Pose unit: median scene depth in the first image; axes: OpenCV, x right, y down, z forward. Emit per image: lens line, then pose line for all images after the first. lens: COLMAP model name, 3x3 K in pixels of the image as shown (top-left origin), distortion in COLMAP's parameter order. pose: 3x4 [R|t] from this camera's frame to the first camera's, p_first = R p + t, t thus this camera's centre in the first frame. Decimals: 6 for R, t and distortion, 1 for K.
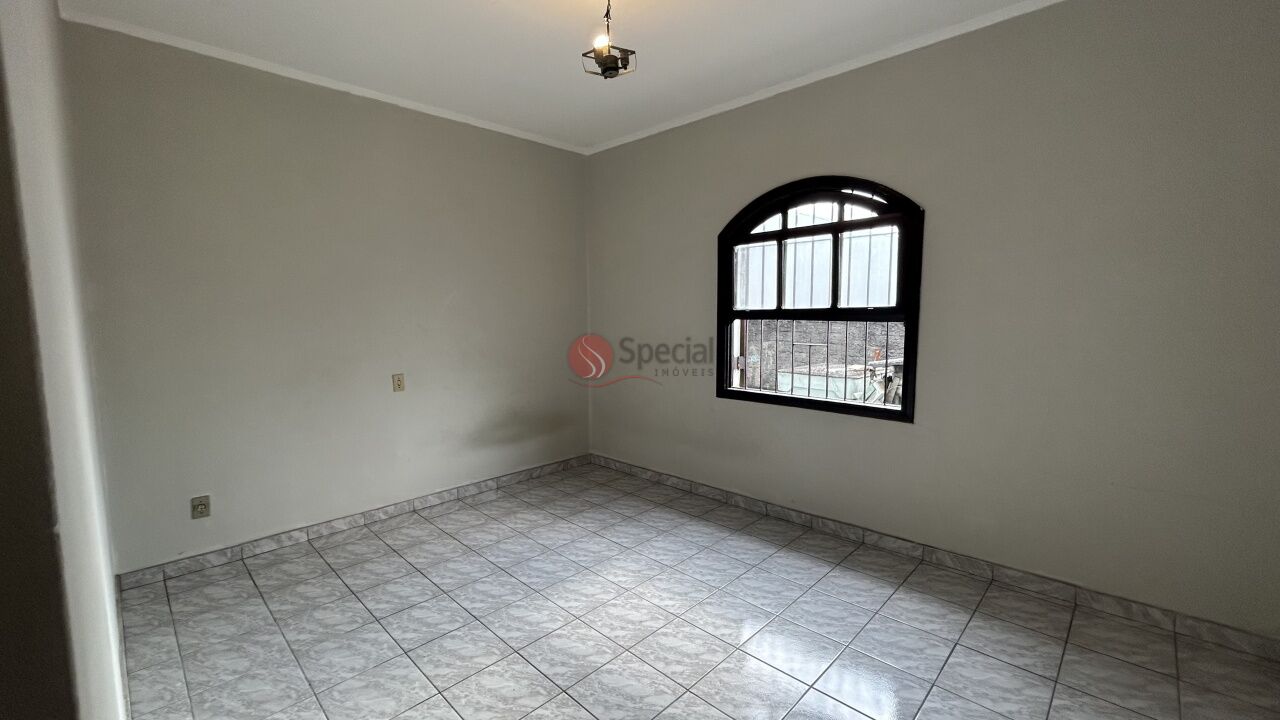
lens RADIAL K [[522.3, 0, 642.0], [0, 522.3, 359.4], [0, 0, 1]] dist [-0.004107, 0.003032]
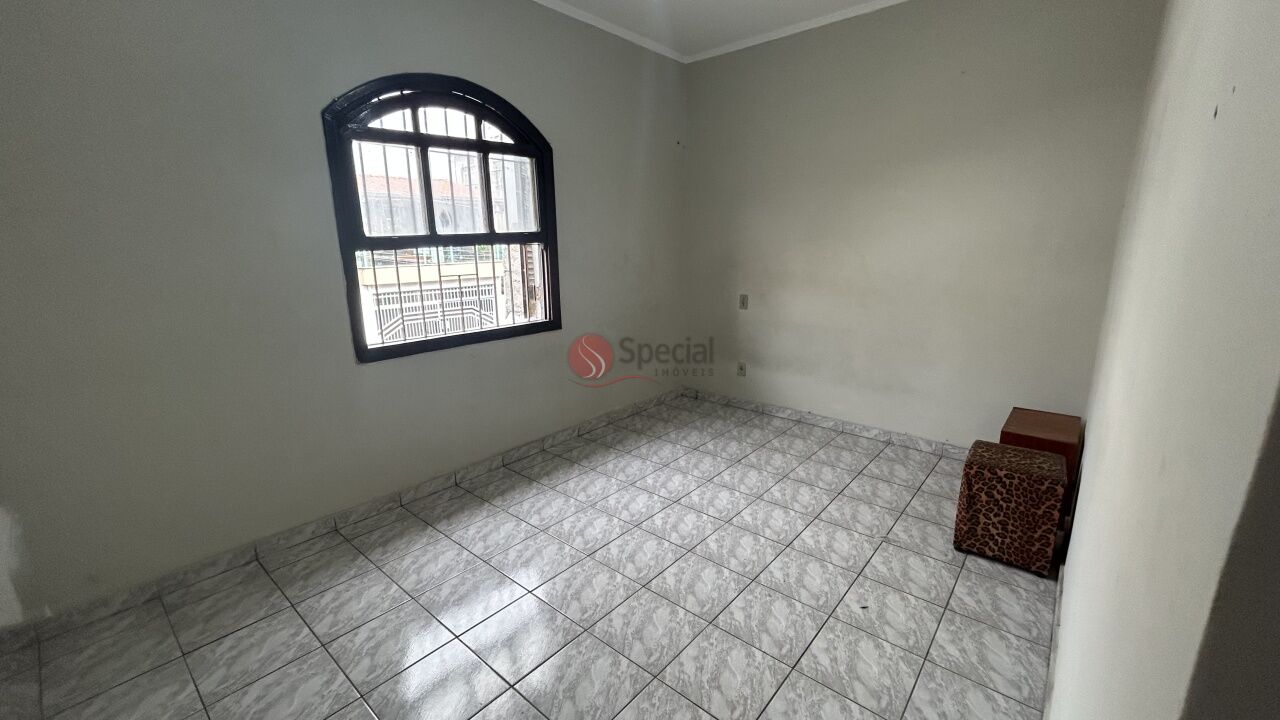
lens RADIAL K [[522.3, 0, 638.0], [0, 522.3, 358.9], [0, 0, 1]] dist [-0.004107, 0.003032]
pose [[-0.047588, -0.219961, 0.974347, -0.591691], [0.127351, 0.966156, 0.224332, -0.051797], [-0.990715, 0.134760, -0.017965, 0.726270]]
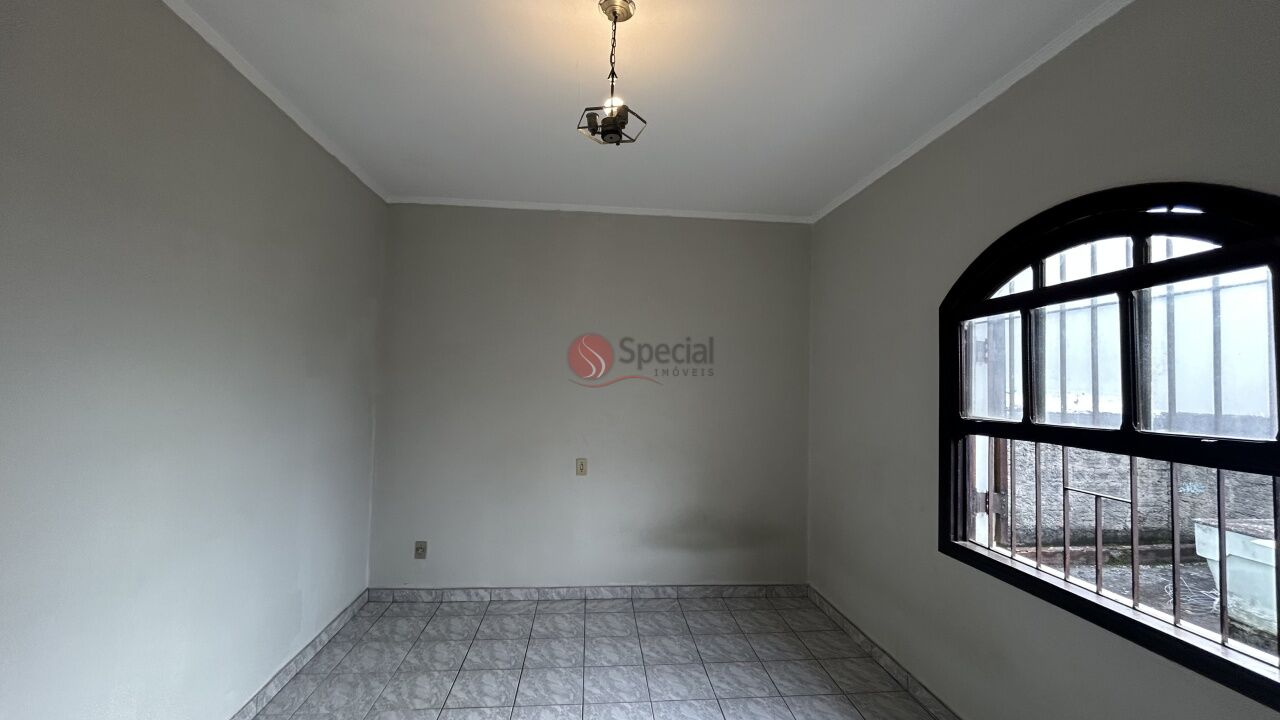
lens RADIAL K [[522.3, 0, 633.4], [0, 522.3, 358.5], [0, 0, 1]] dist [-0.004107, 0.003032]
pose [[0.763494, -0.007368, -0.645773, 0.302473], [-0.089440, 0.989093, -0.117029, -0.059854], [0.639592, 0.147109, 0.754507, 0.262245]]
